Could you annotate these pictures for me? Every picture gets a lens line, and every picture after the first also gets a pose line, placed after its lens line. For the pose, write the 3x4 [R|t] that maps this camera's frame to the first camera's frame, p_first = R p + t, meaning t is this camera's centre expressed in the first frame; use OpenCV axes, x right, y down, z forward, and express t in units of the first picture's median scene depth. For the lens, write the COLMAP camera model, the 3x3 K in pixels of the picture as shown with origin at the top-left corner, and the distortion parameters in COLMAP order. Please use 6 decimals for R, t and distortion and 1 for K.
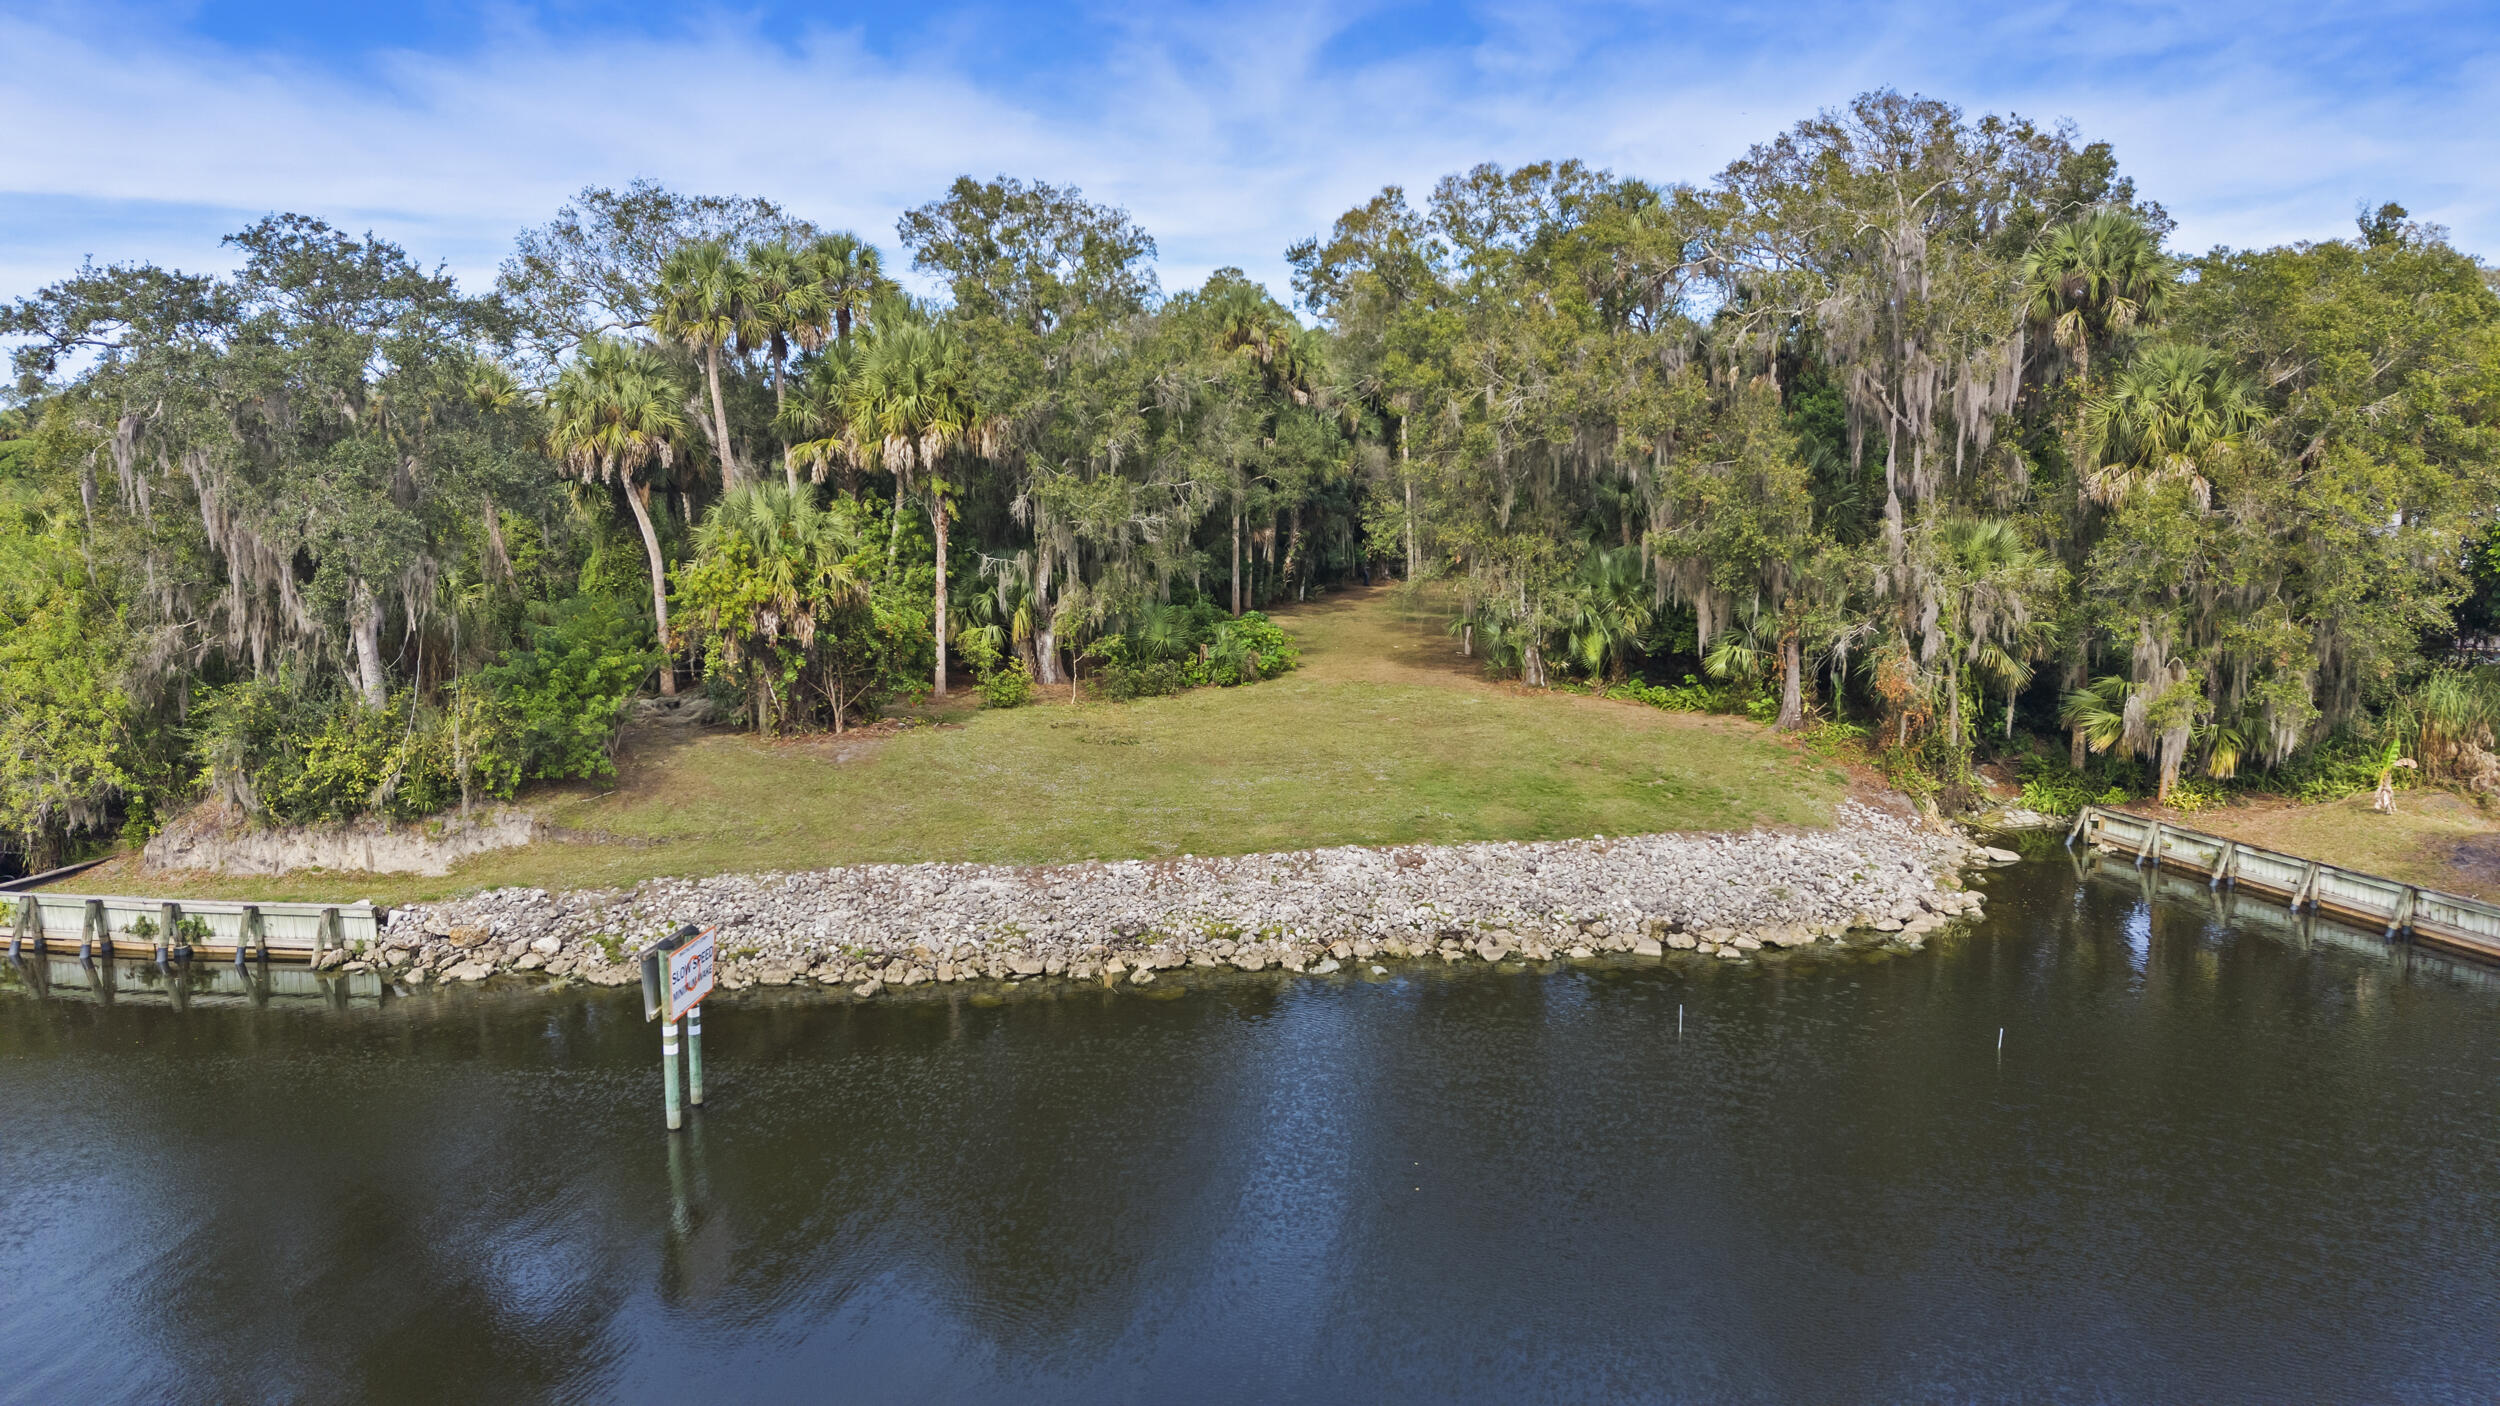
lens RADIAL K [[1653.5, 0, 1218.6], [0, 1653.5, 697.5], [0, 0, 1]] dist [0.070917, -0.084156]
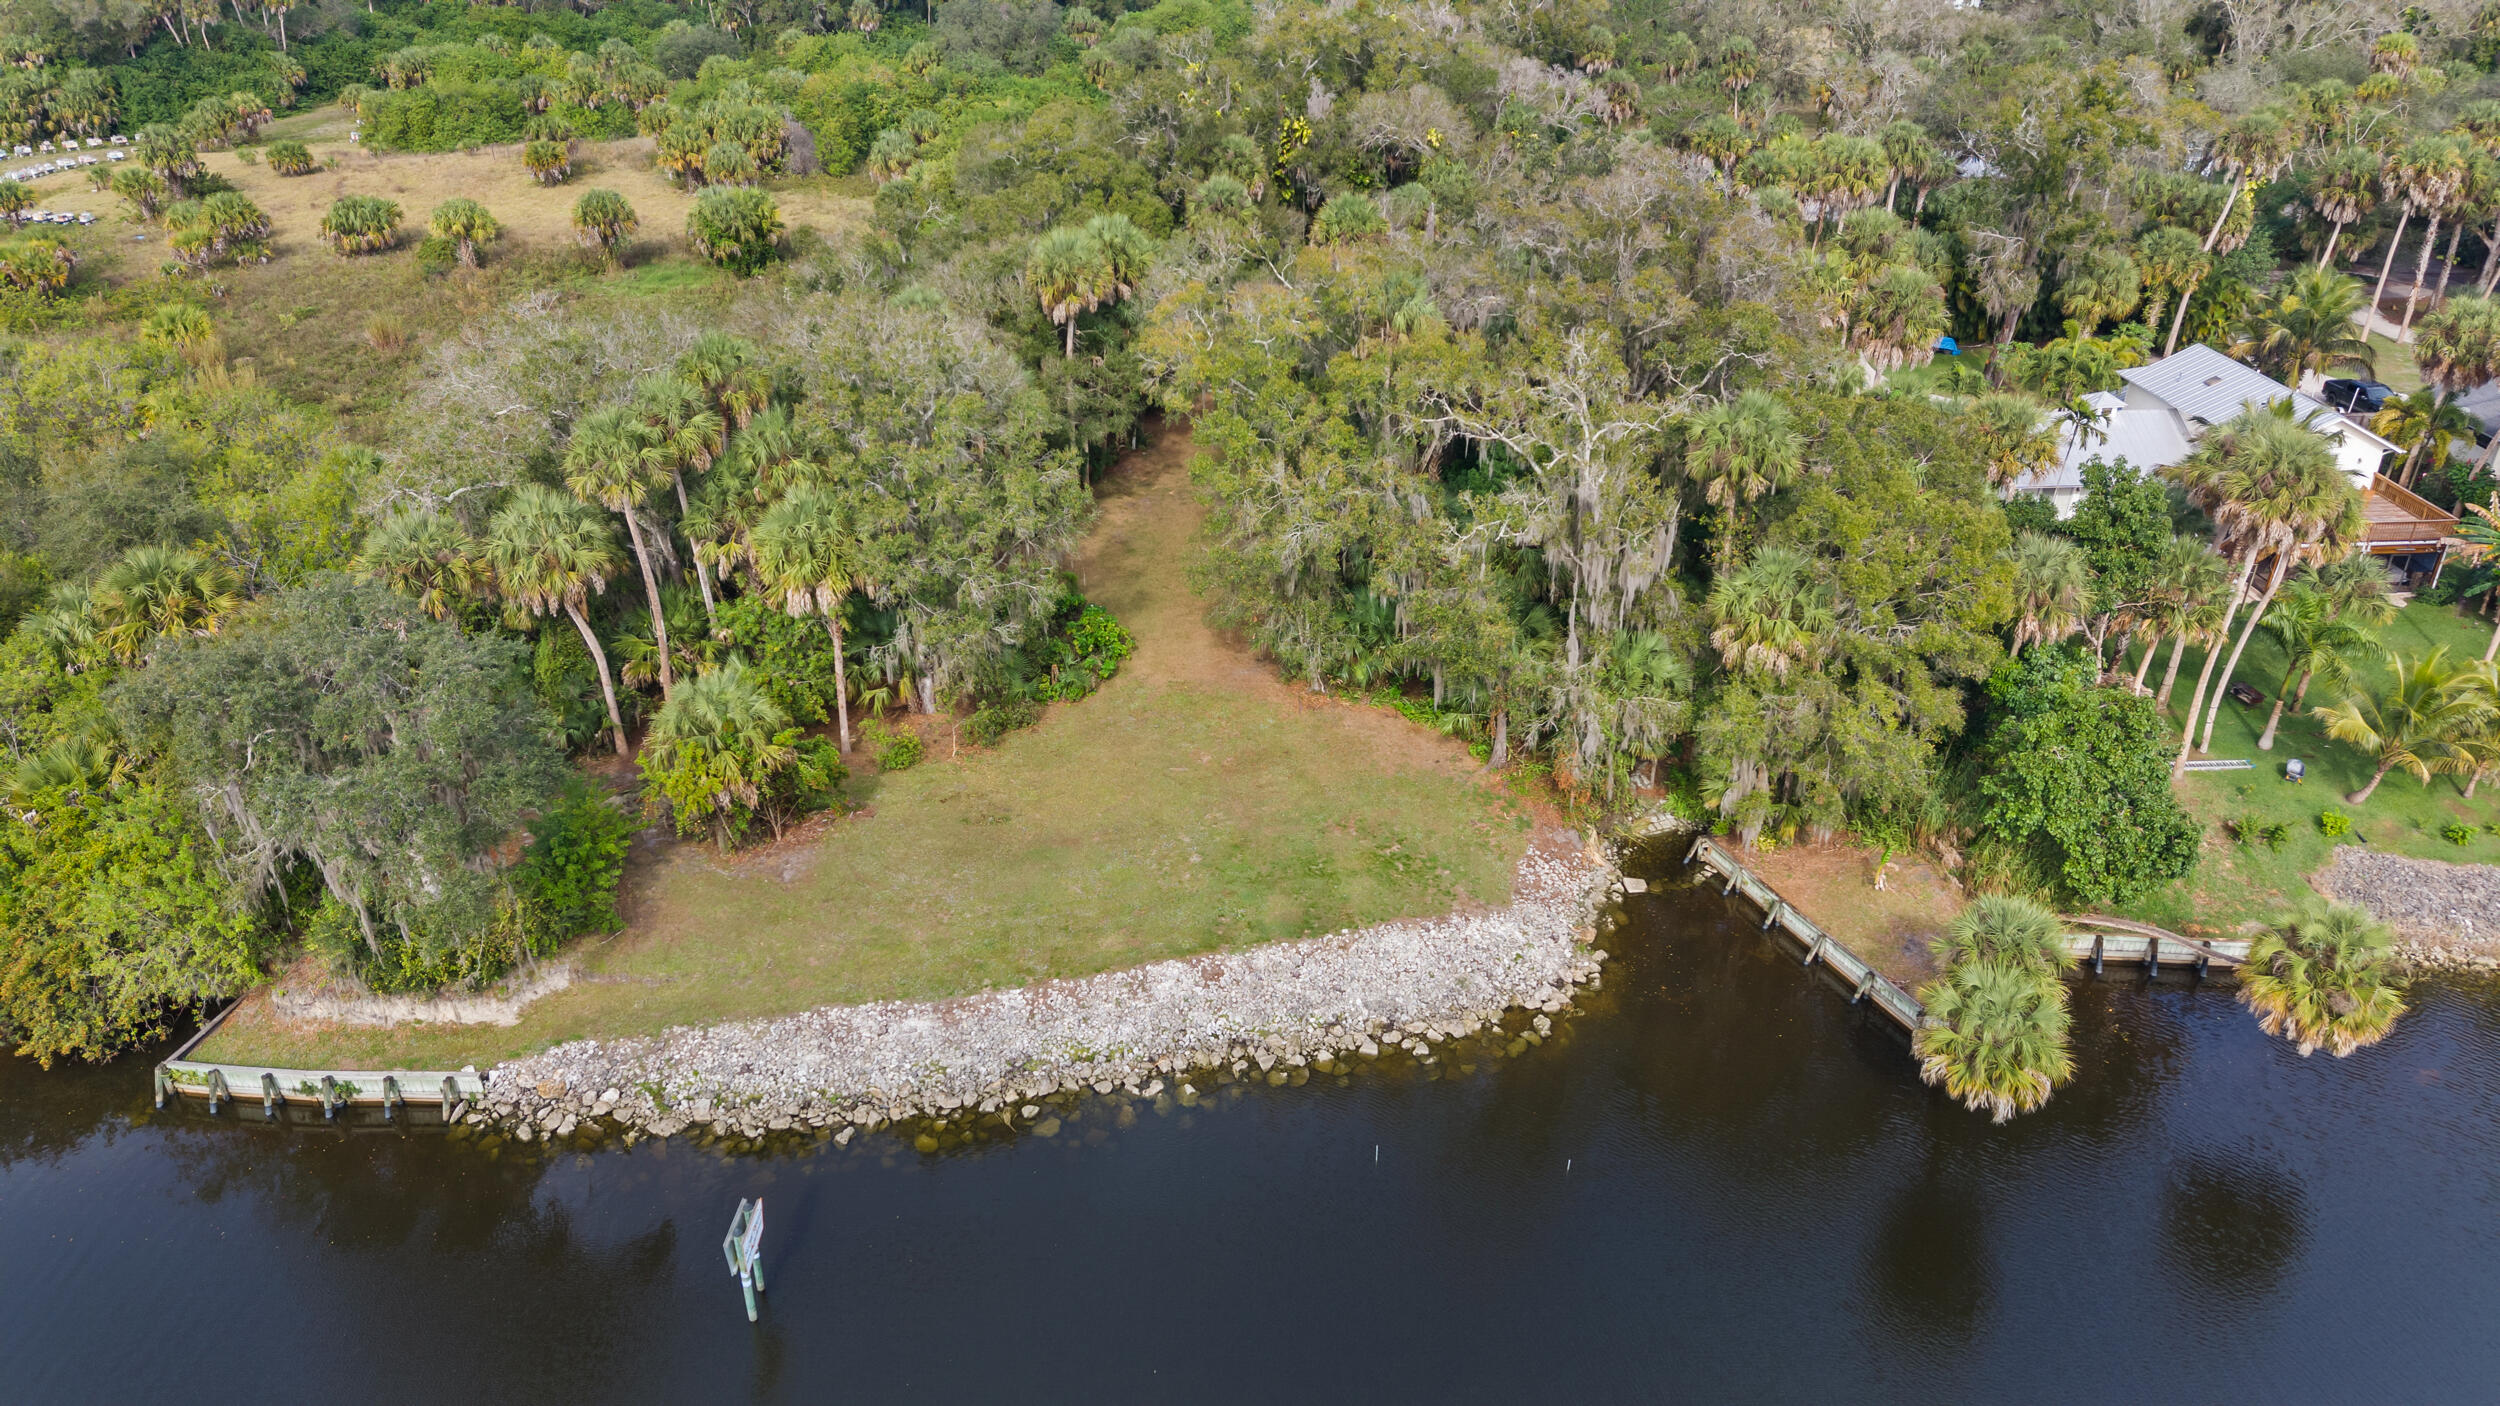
lens RADIAL K [[1647.1, 0, 1231.3], [0, 1647.1, 698.8], [0, 0, 1]] dist [0.008613, -0.004541]
pose [[0.994474, -0.044016, 0.095306, 0.006670], [0.008276, 0.937903, 0.346798, -0.553150], [-0.104652, -0.344093, 0.933085, -0.218120]]
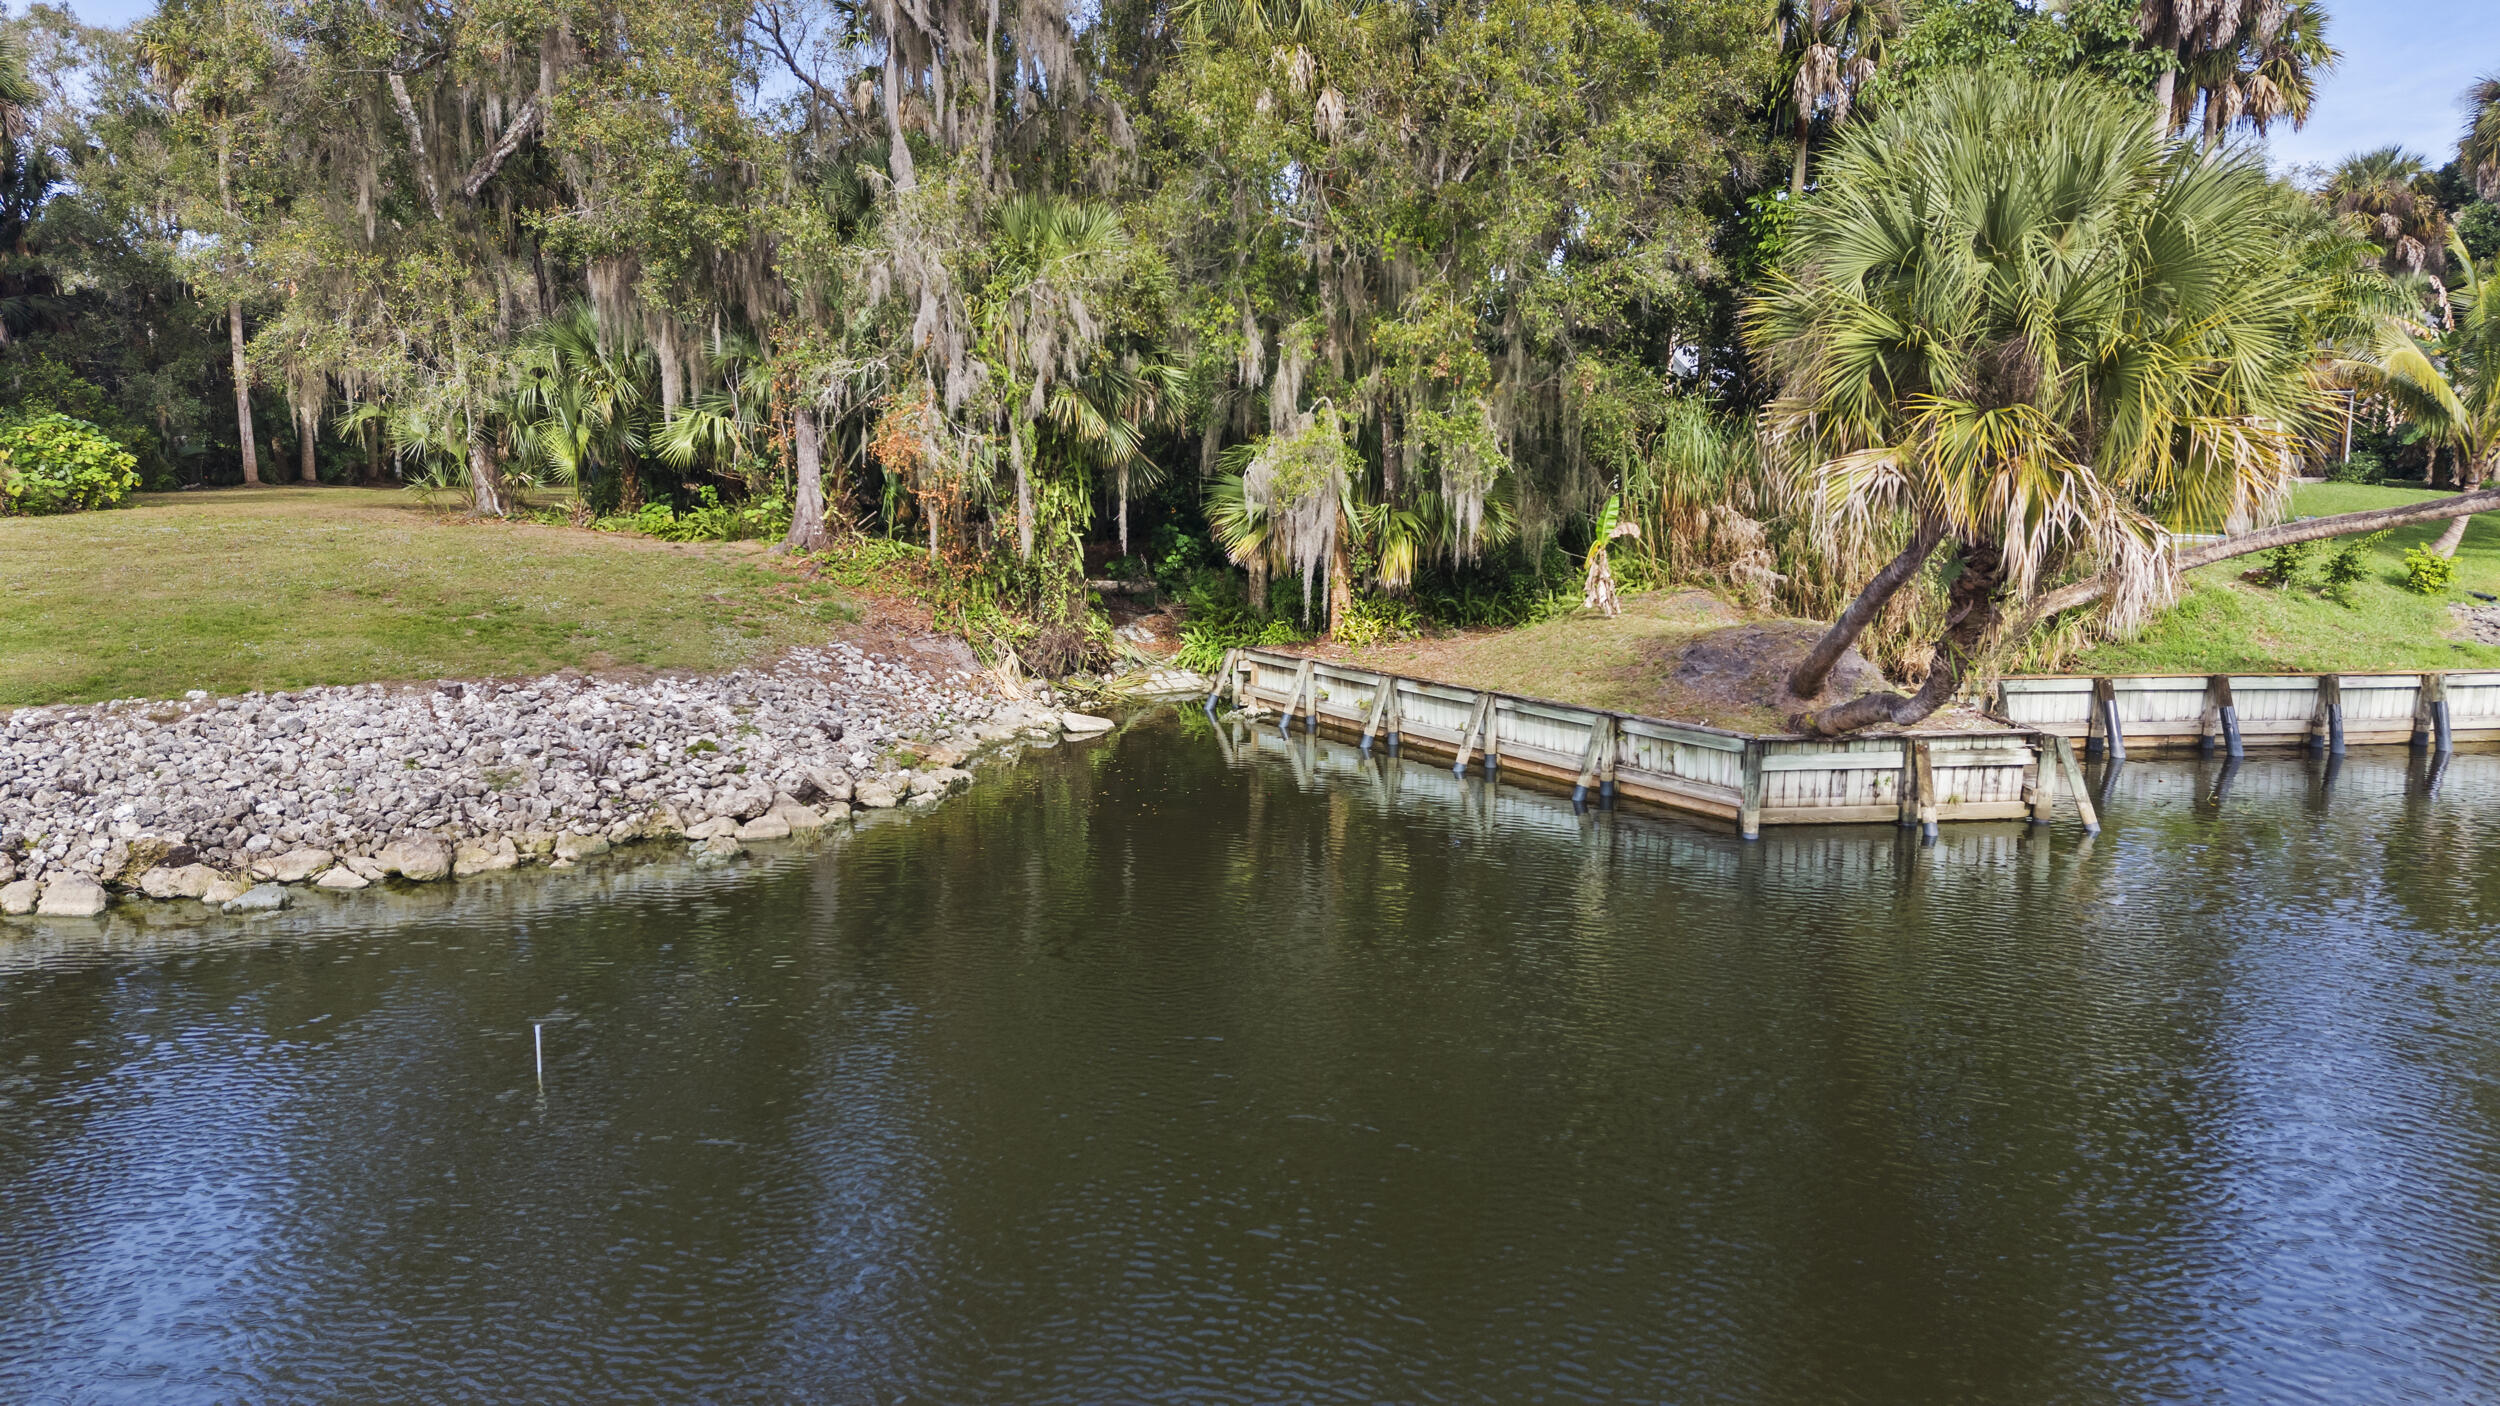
lens RADIAL K [[1653.5, 0, 1218.6], [0, 1653.5, 697.5], [0, 0, 1]] dist [0.070917, -0.084156]
pose [[0.967842, -0.031768, 0.249543, 0.374961], [0.033132, 0.999450, -0.001264, 0.089473], [-0.249366, 0.009491, 0.968363, 0.406389]]
